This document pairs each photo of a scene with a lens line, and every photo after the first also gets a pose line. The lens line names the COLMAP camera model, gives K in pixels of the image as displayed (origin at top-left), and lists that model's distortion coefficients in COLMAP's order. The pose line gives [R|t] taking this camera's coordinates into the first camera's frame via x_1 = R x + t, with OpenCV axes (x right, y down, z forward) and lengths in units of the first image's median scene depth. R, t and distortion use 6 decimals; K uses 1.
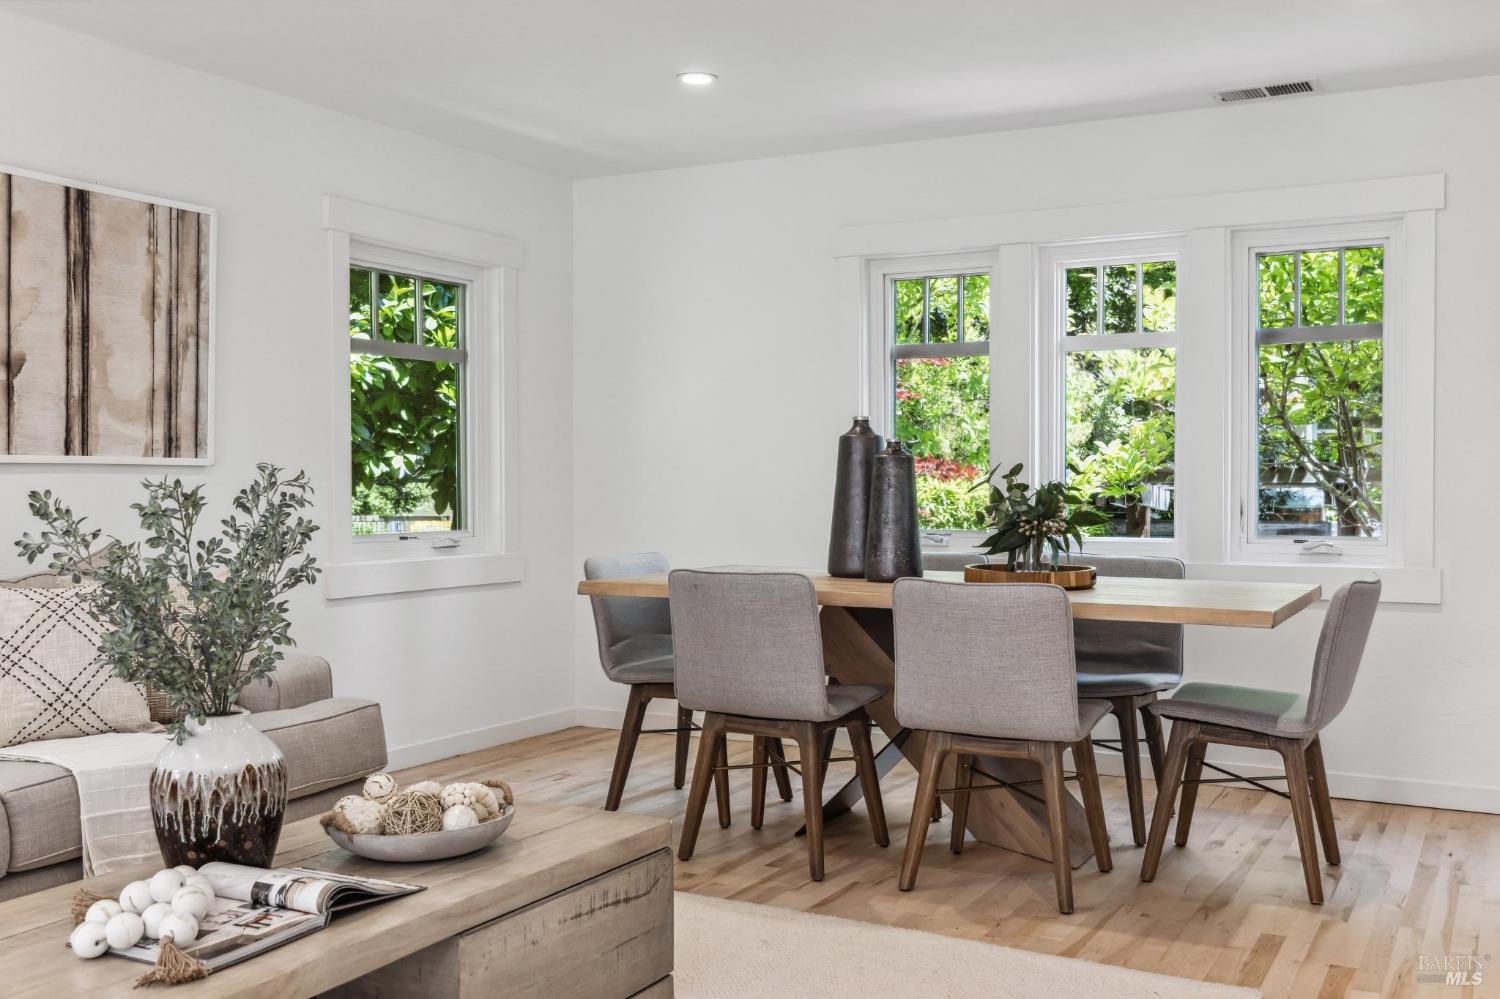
lens RADIAL K [[1457.1, 0, 744.8], [0, 1457.1, 505.0], [0, 0, 1]] dist [0.013362, 0.000000]
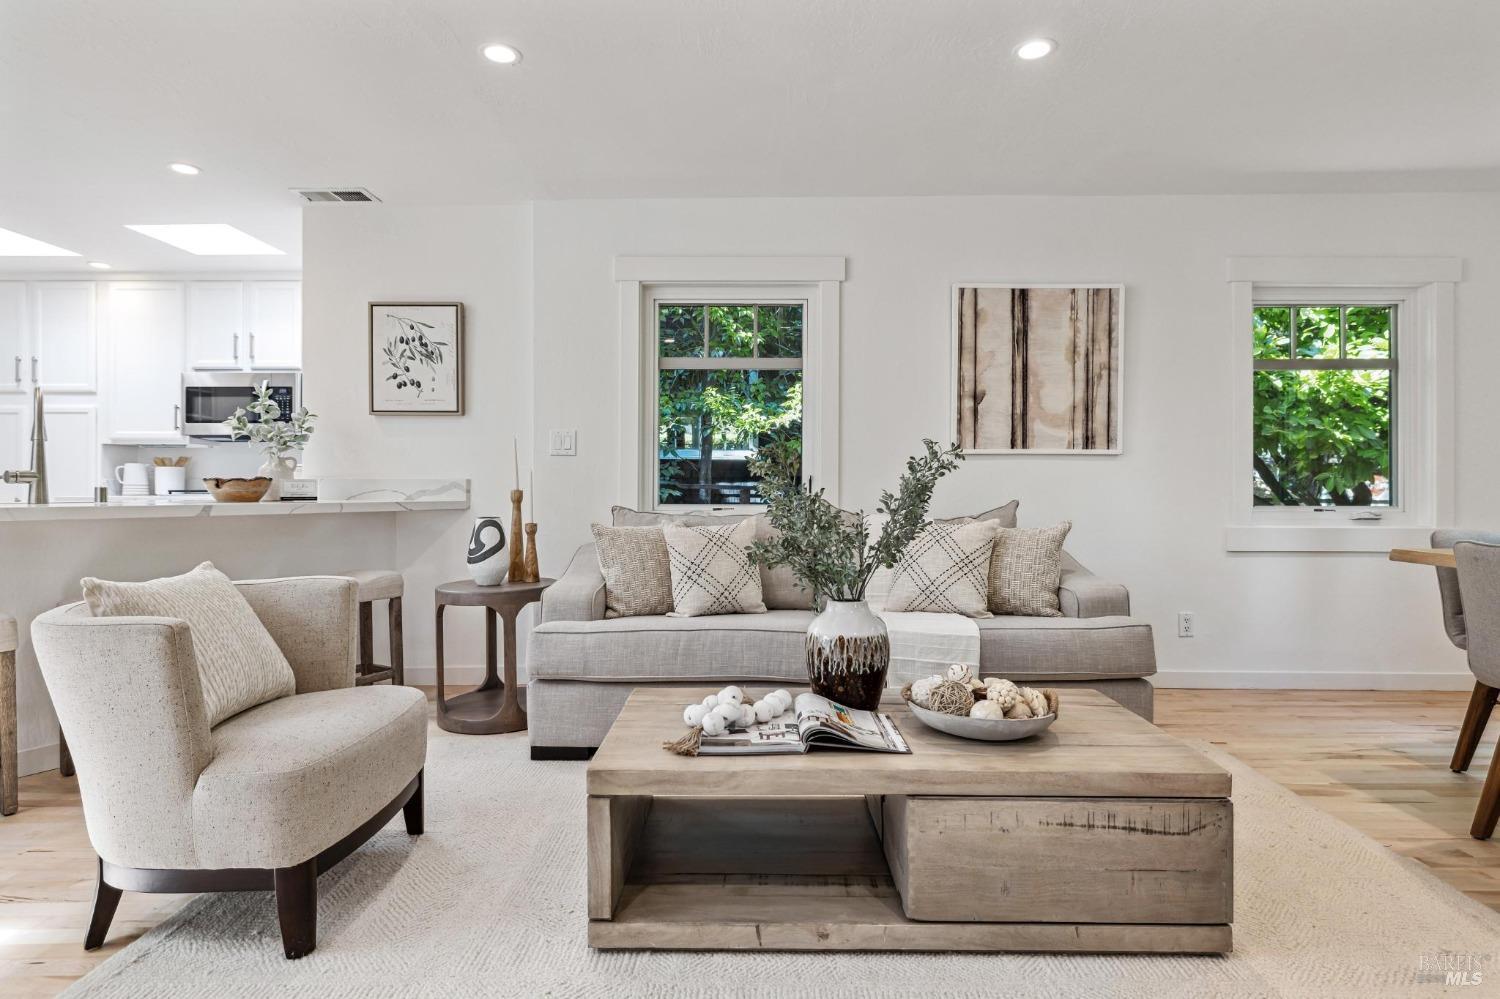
lens RADIAL K [[791.3, 0, 746.8], [0, 791.3, 481.9], [0, 0, 1]] dist [-0.005543, 0.002458]
pose [[0.466575, 0.001079, -0.884481, 0.198774], [-0.017248, 0.999820, -0.007879, 0.016479], [0.884313, 0.018932, 0.466510, 0.314445]]
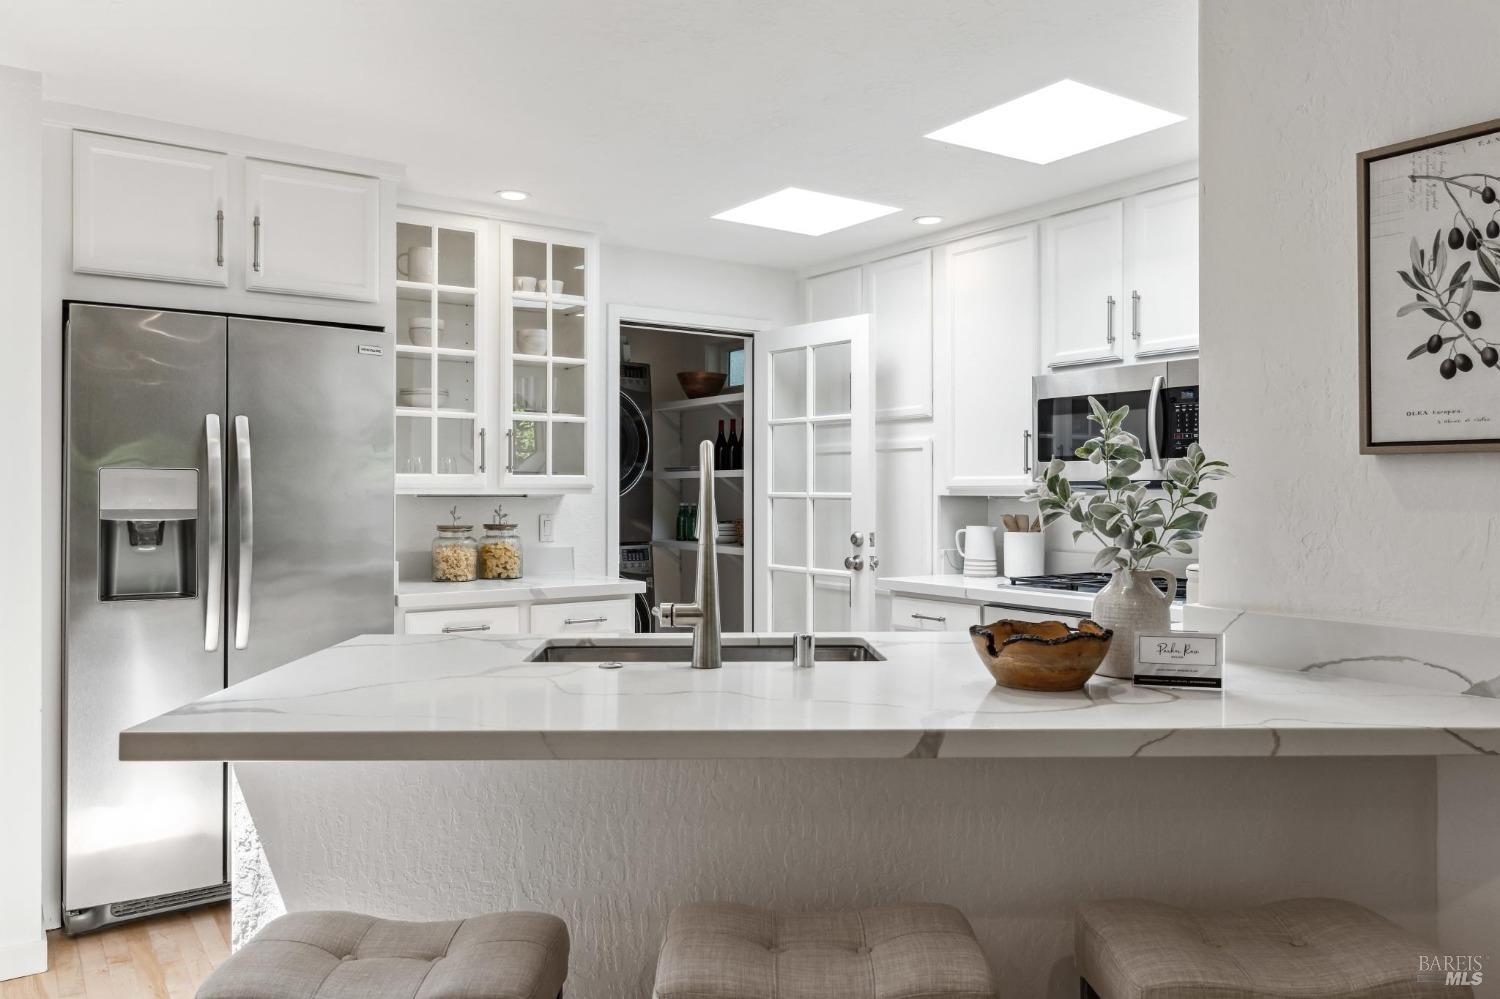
lens RADIAL K [[1096.1, 0, 752.9], [0, 1096.1, 494.8], [0, 0, 1]] dist [-0.000463, 0.000064]
pose [[-0.453075, 0.003927, -0.891464, -0.285305], [-0.014513, 0.999825, 0.011781, -0.047089], [0.891354, 0.018276, -0.452939, 0.334588]]
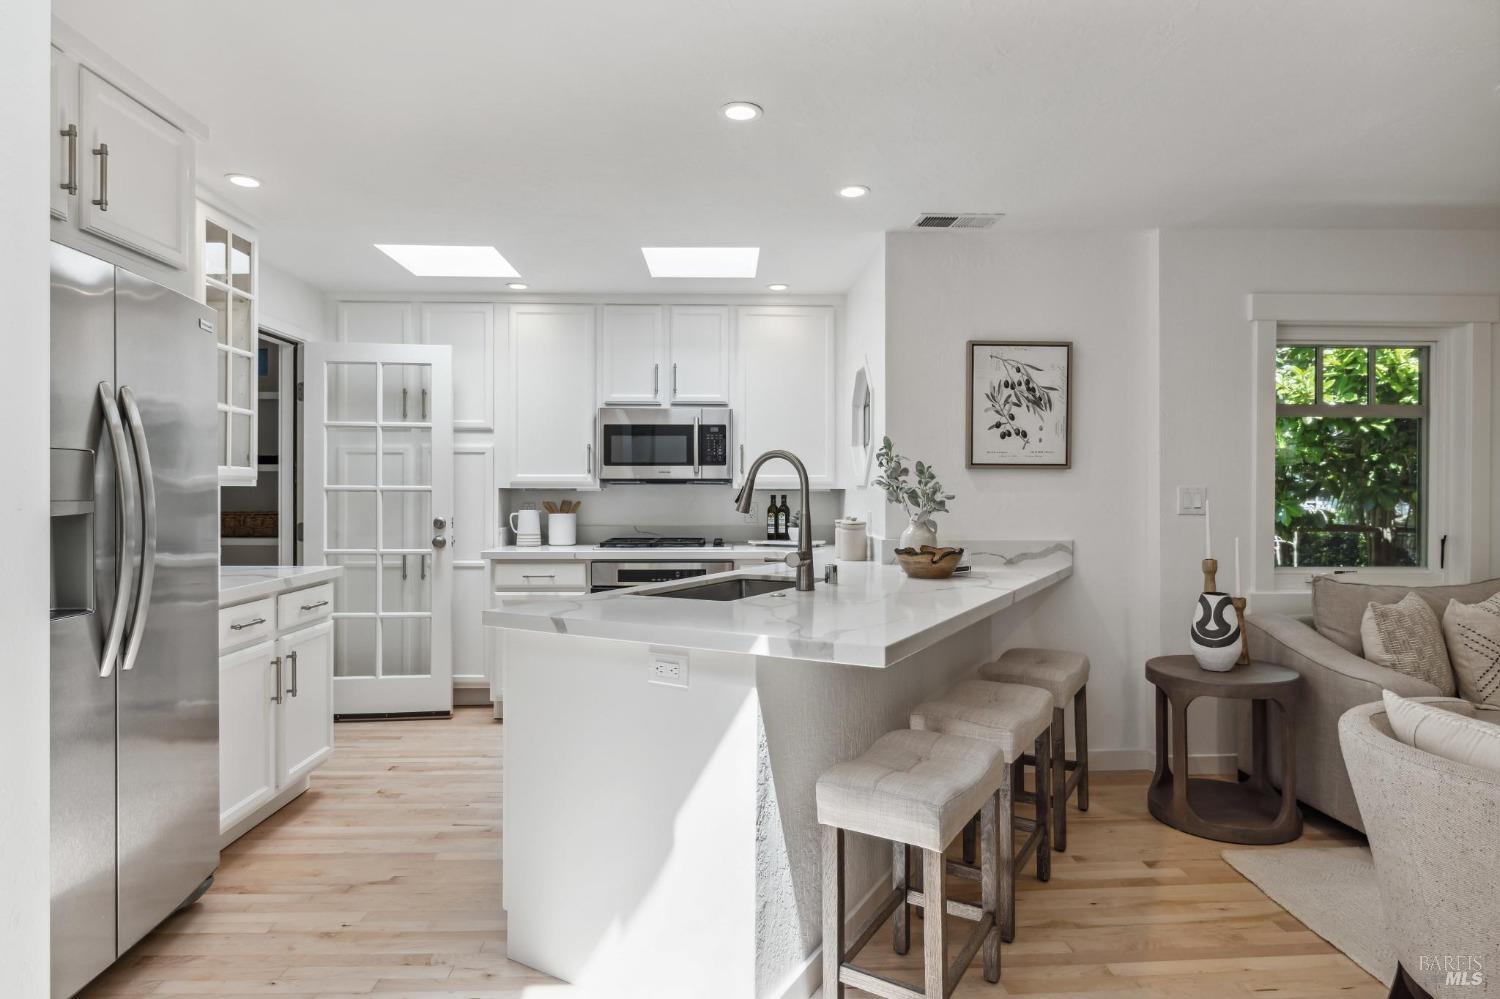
lens RADIAL K [[830.3, 0, 750.4], [0, 830.3, 493.1], [0, 0, 1]] dist [0.001410, -0.000909]
pose [[0.507251, 0.004406, -0.861787, -0.207865], [-0.016306, 0.999857, -0.004485, -0.029576], [0.861644, 0.016327, 0.507250, -0.288219]]
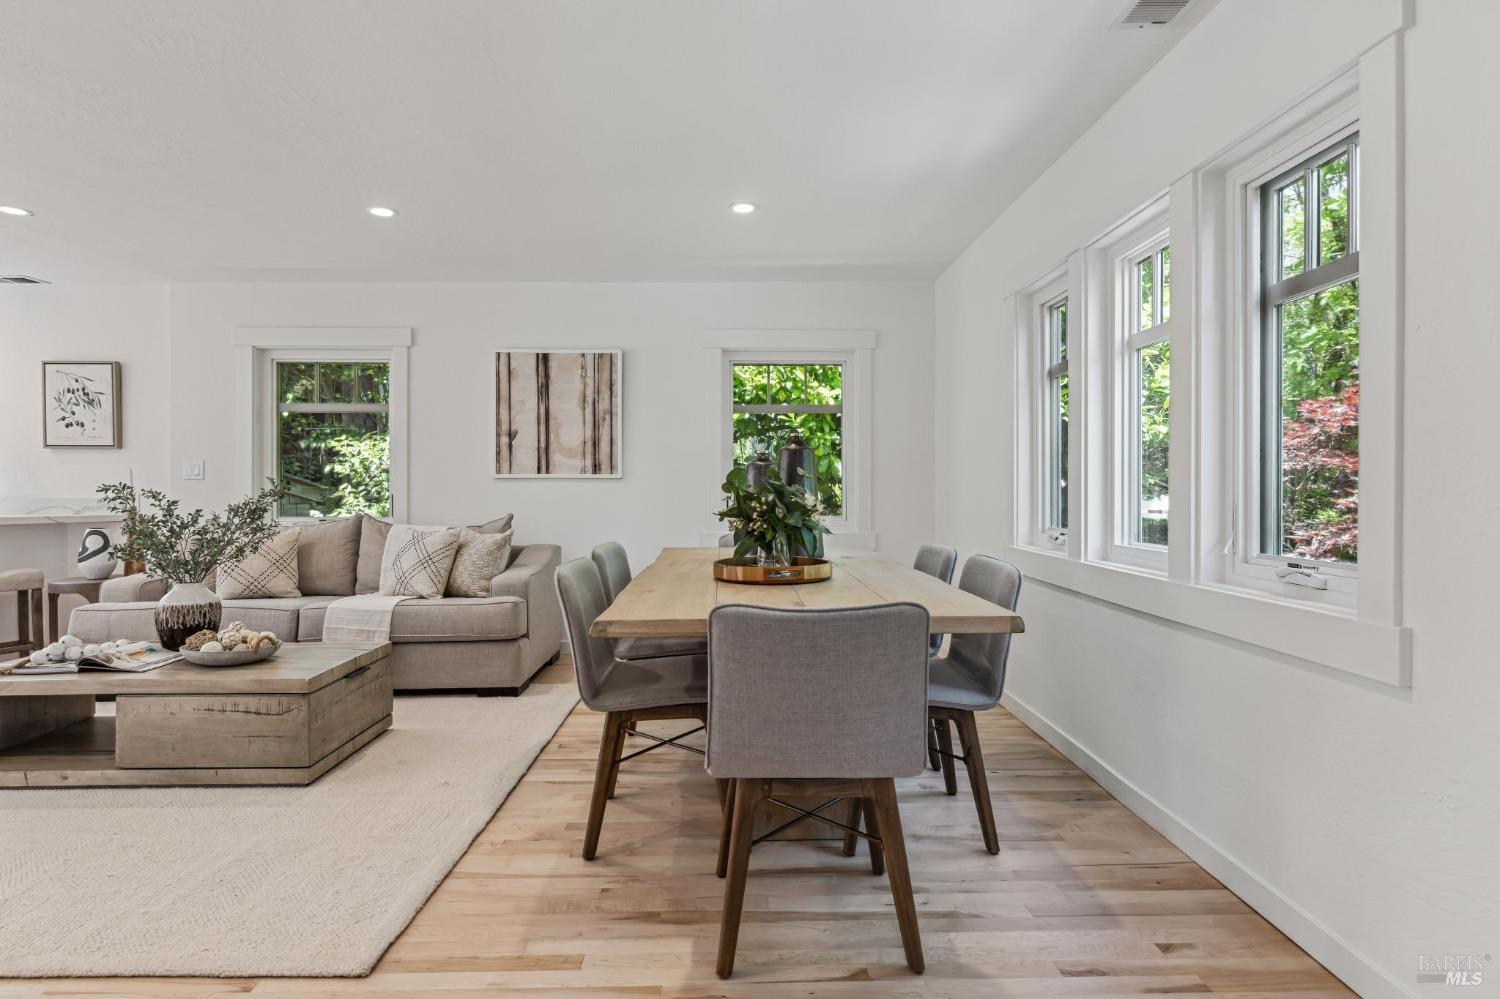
lens RADIAL K [[767.8, 0, 749.0], [0, 767.8, 487.9], [0, 0, 1]] dist [-0.003865, 0.003113]
pose [[0.496673, 0.000207, -0.867938, 0.715901], [-0.014030, 0.999871, -0.007790, -0.008595], [0.867824, 0.016046, 0.496612, 0.711609]]
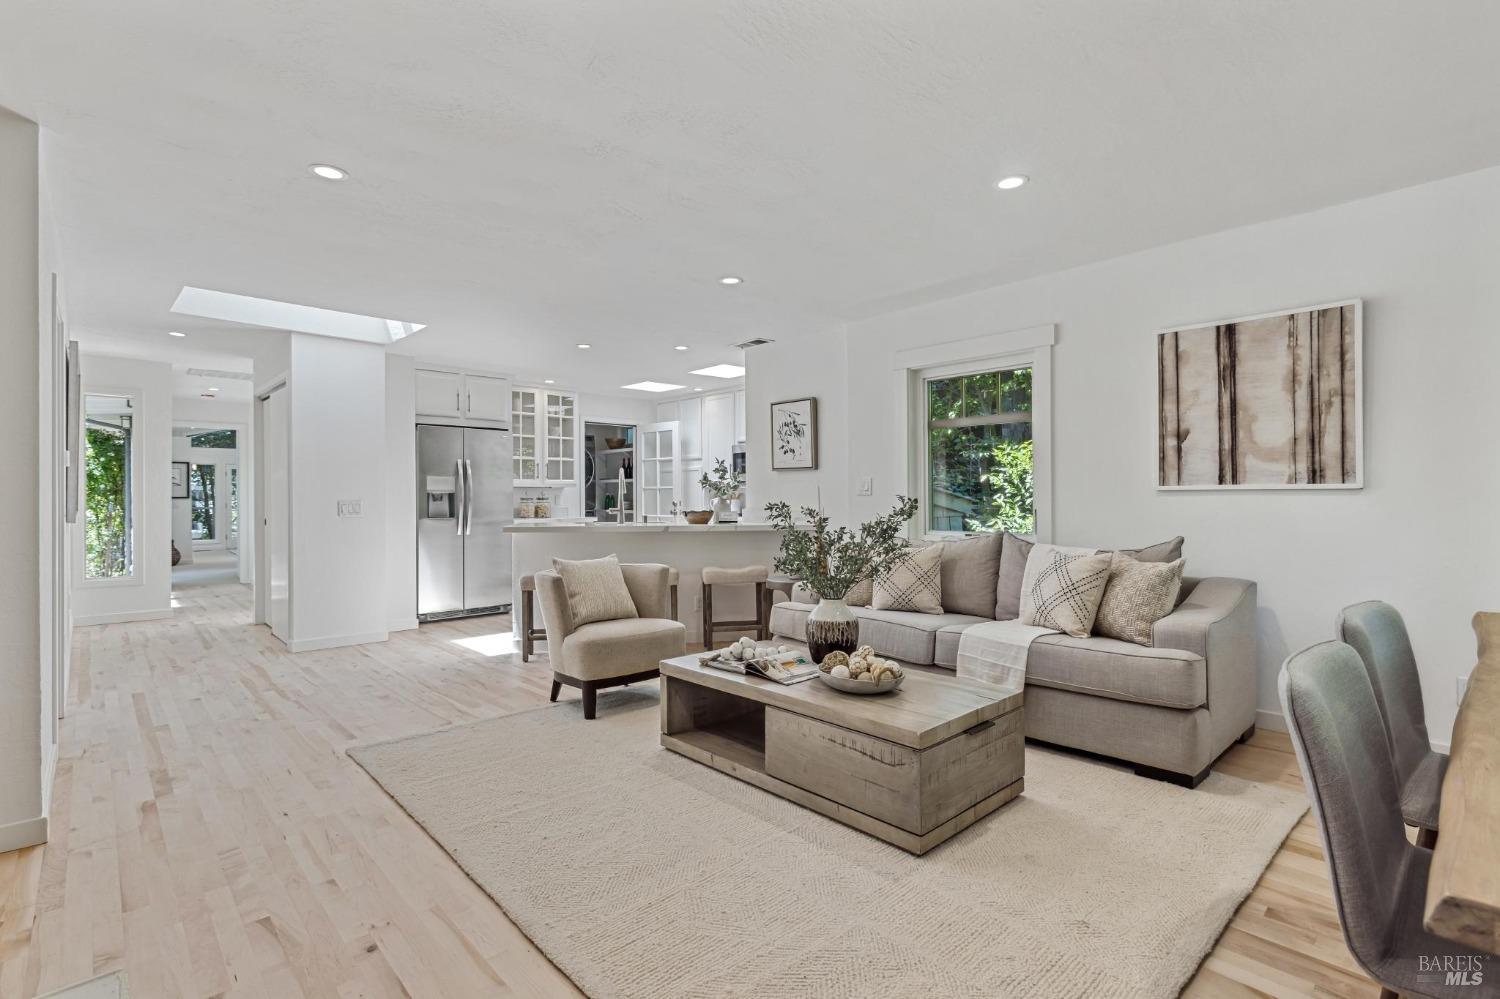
lens RADIAL K [[709.4, 0, 747.5], [0, 709.4, 497.6], [0, 0, 1]] dist [-0.007924, 0.001462]
pose [[-0.320757, 0.002757, -0.947158, 0.491978], [-0.009080, 0.999941, 0.005985, -0.019291], [0.947118, 0.010520, -0.320713, 0.757655]]
